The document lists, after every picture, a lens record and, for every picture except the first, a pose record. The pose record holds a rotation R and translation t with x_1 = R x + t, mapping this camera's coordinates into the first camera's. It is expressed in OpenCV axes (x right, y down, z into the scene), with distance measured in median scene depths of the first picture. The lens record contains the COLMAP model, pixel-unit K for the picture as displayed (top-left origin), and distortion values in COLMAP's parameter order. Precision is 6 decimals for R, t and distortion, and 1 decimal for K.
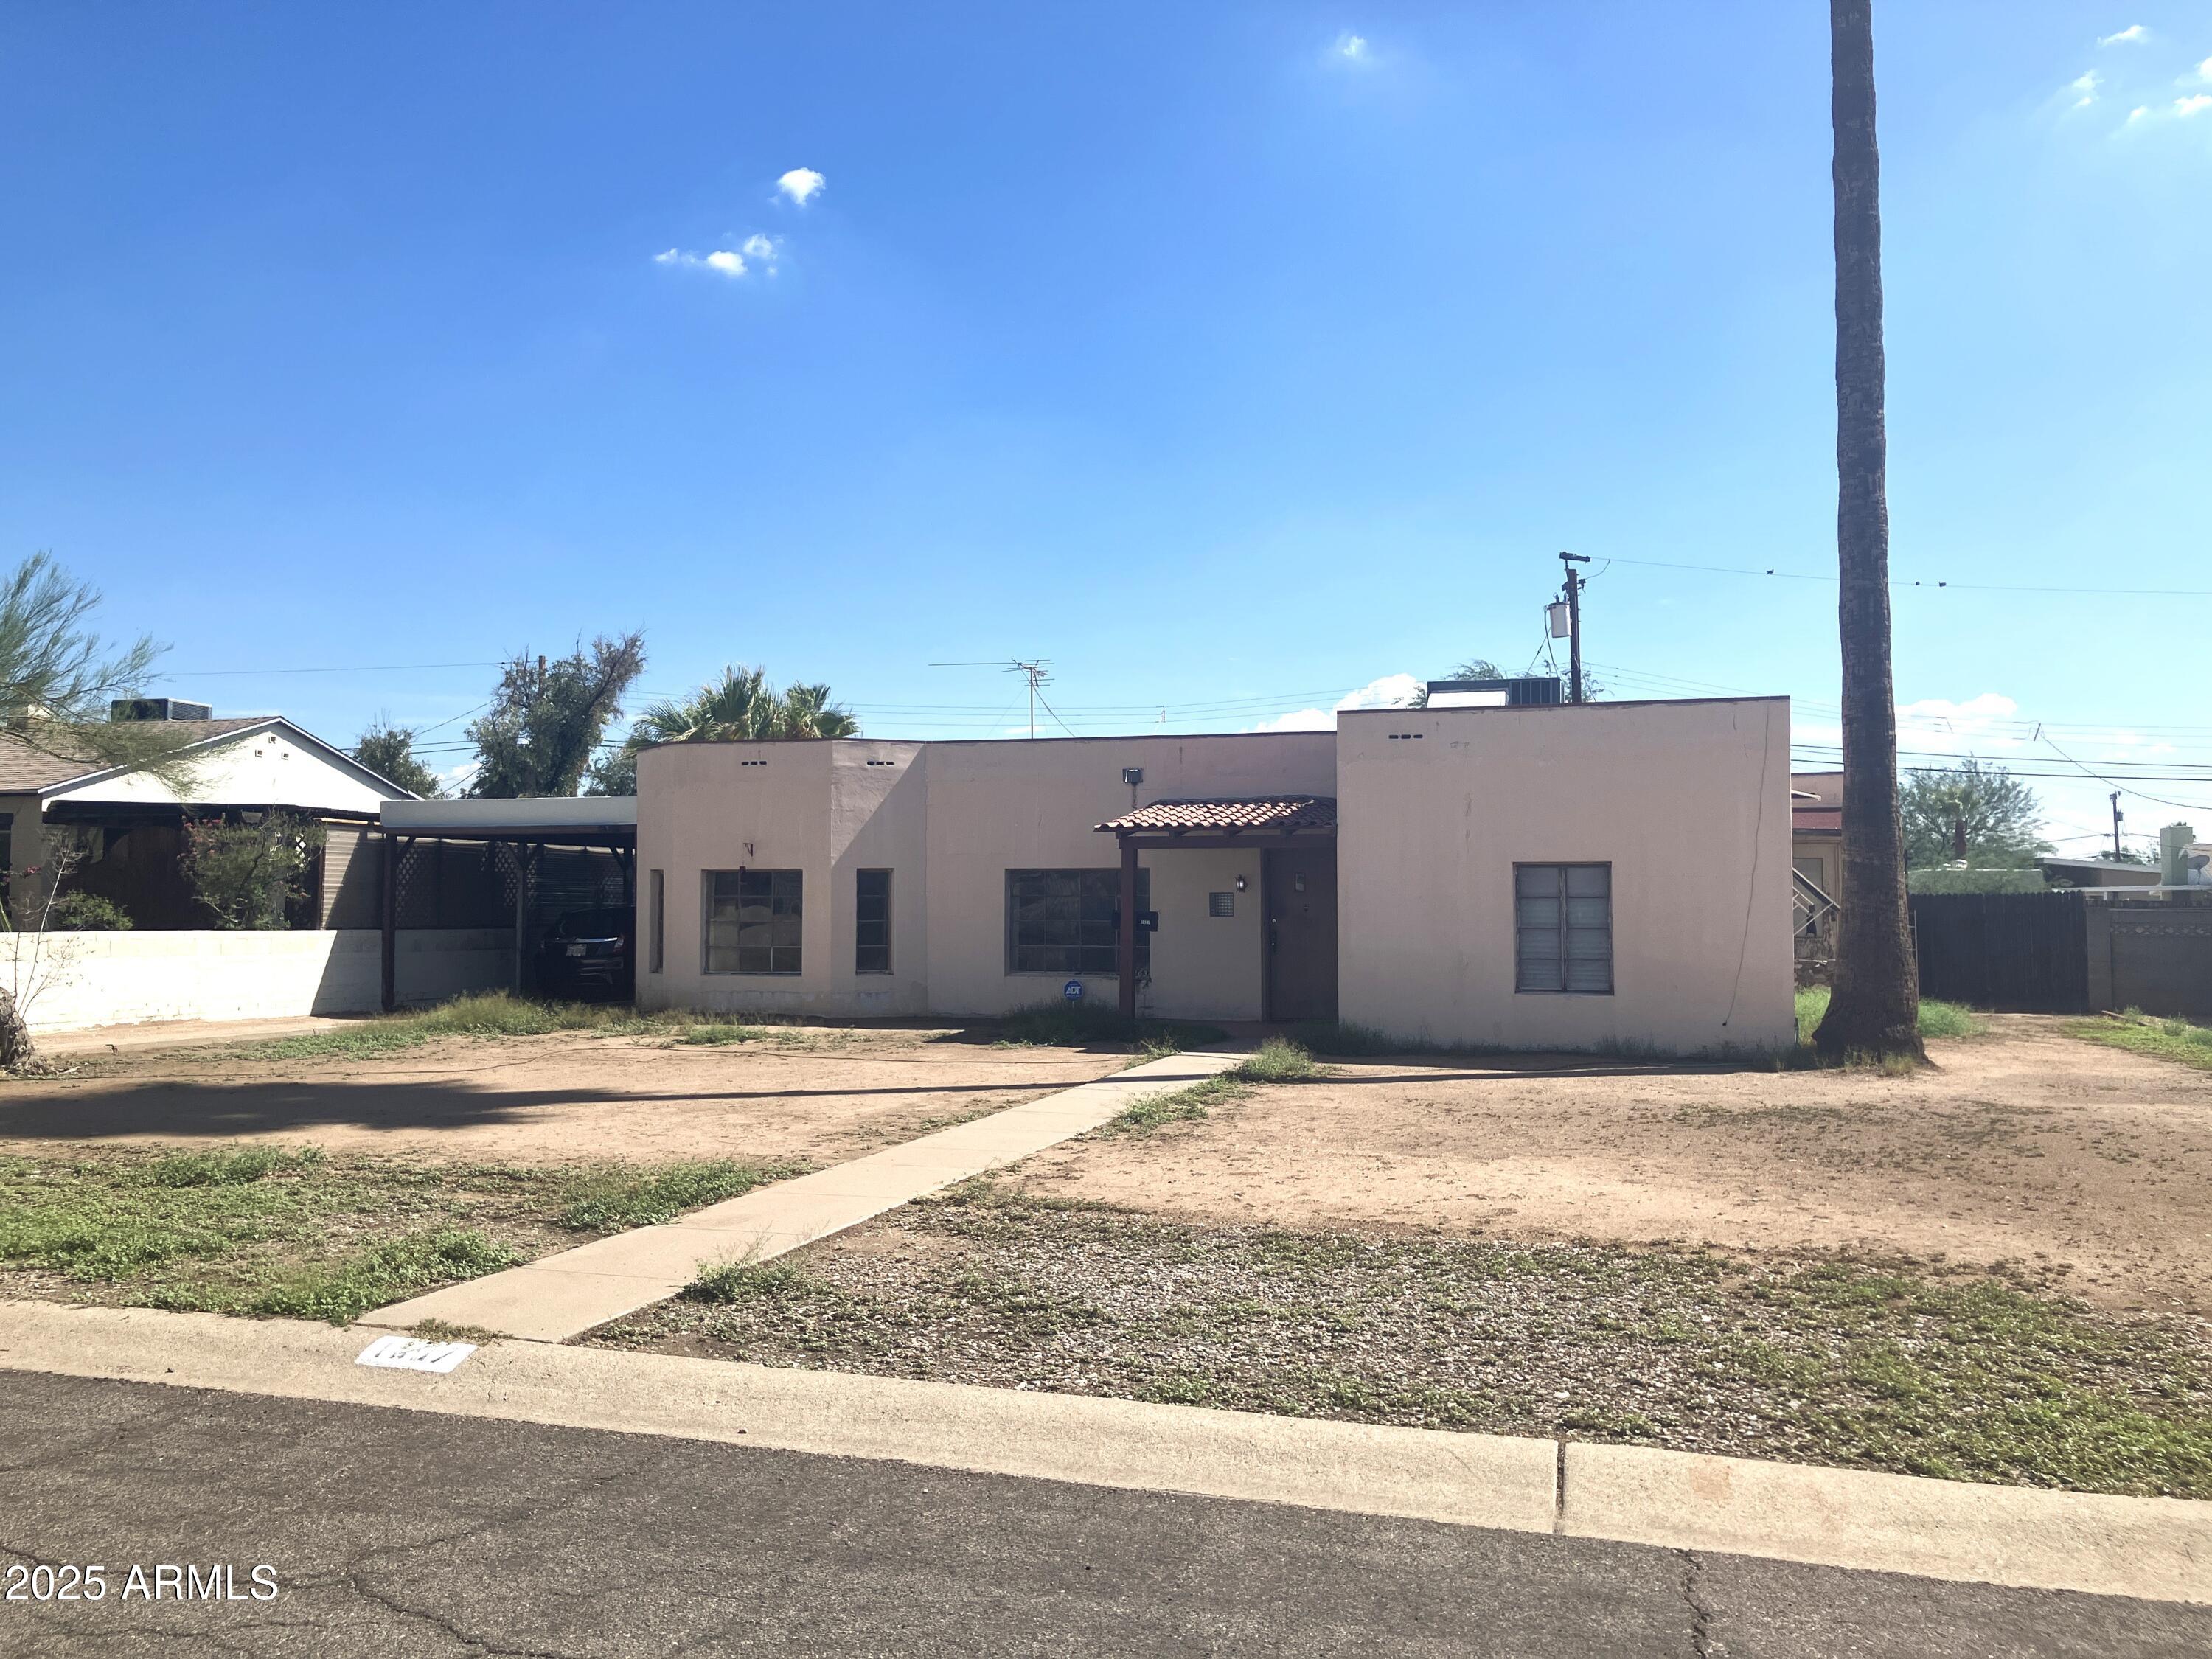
lens RADIAL K [[1761.3, 0, 1106.0], [0, 1761.3, 829.5], [0, 0, 1]] dist [0.000385, -0.000639]
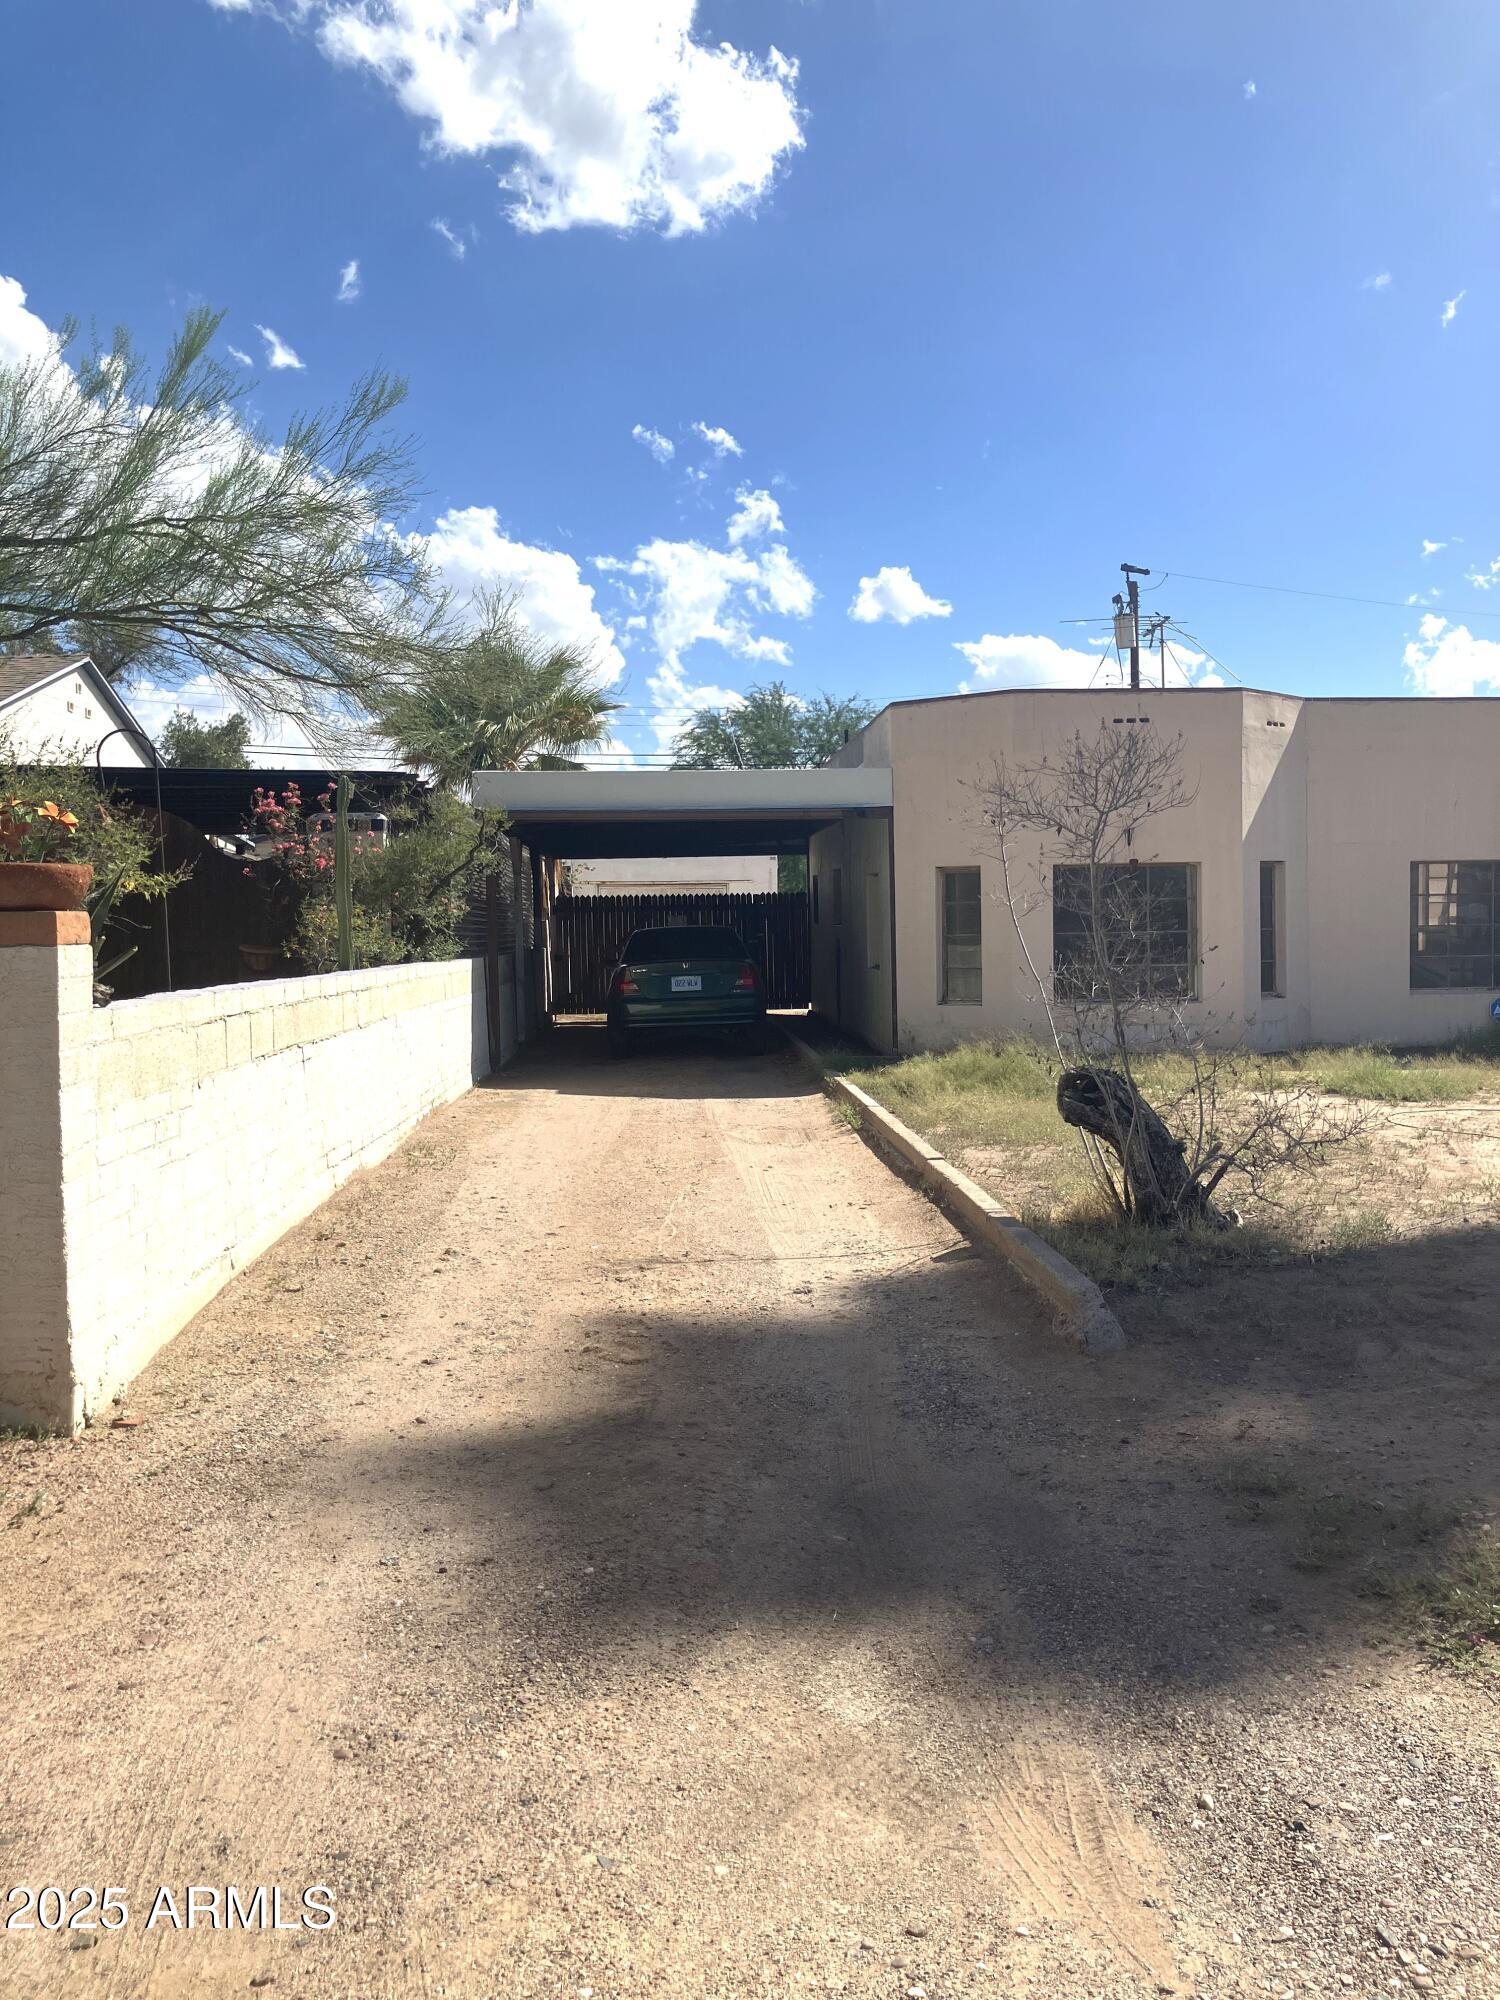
lens RADIAL K [[1632.5, 0, 750.0], [0, 1632.5, 1000.0], [0, 0, 1]] dist [0.017387, -0.065142]
pose [[0.934581, -0.033432, 0.354177, -0.596534], [0.002943, 0.996267, 0.086275, 0.020027], [-0.355739, -0.079589, 0.931190, 0.402501]]
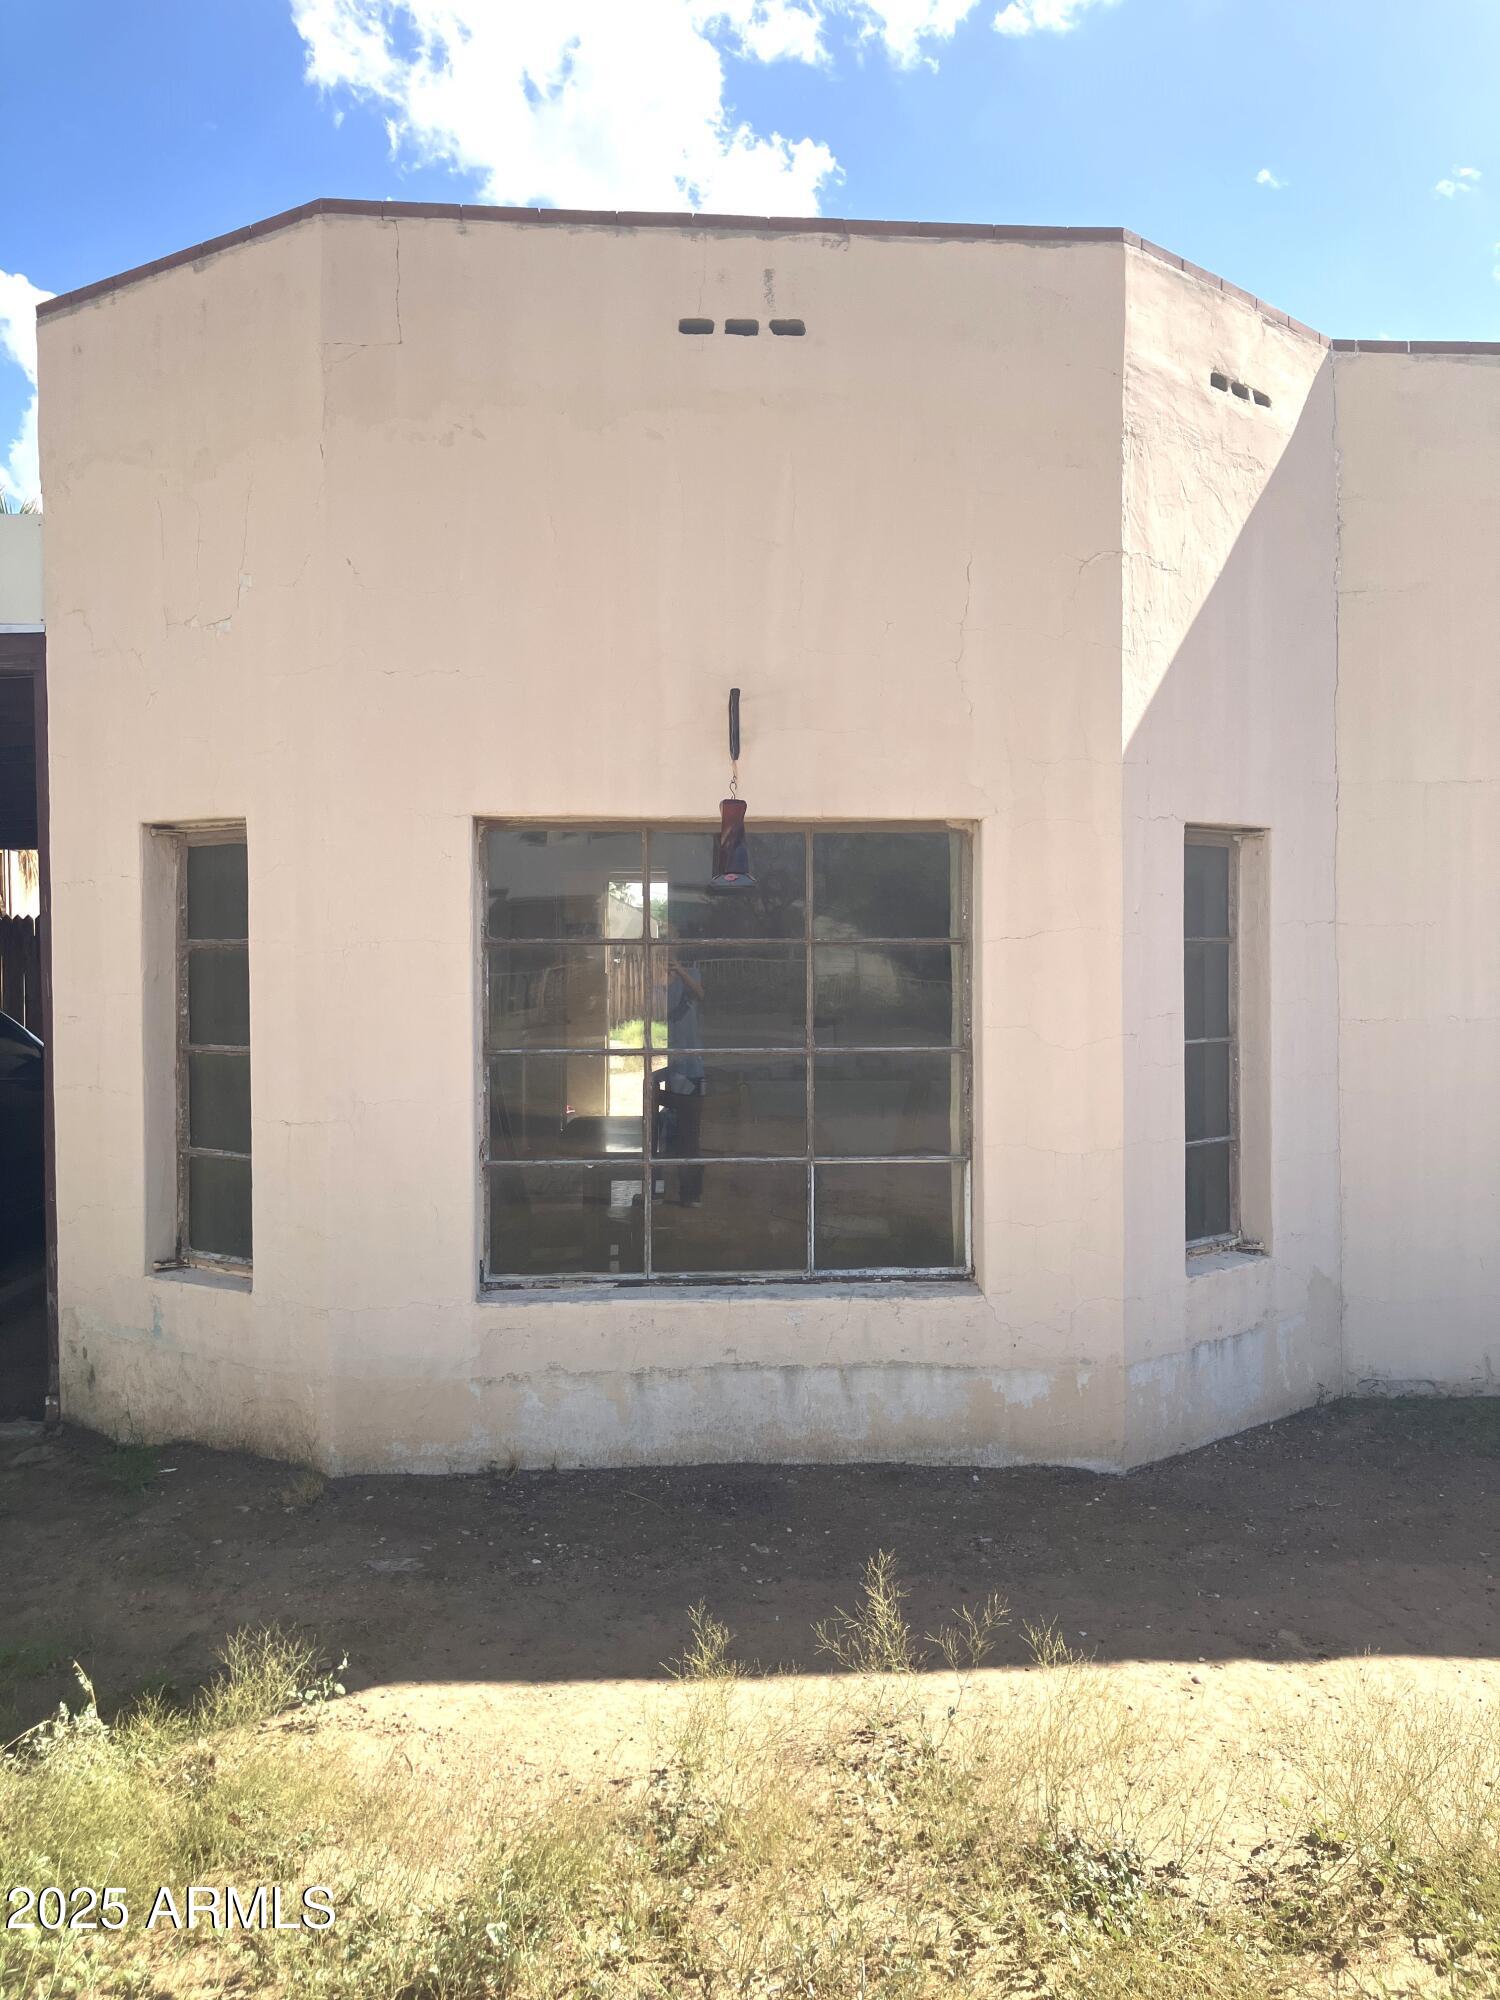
lens RADIAL K [[1632.5, 0, 750.0], [0, 1632.5, 1000.0], [0, 0, 1]] dist [0.017387, -0.065142]
pose [[0.939065, -0.016115, 0.343362, -0.267573], [-0.009205, 0.997363, 0.071984, 0.030128], [-0.343617, -0.070759, 0.936440, 0.801303]]
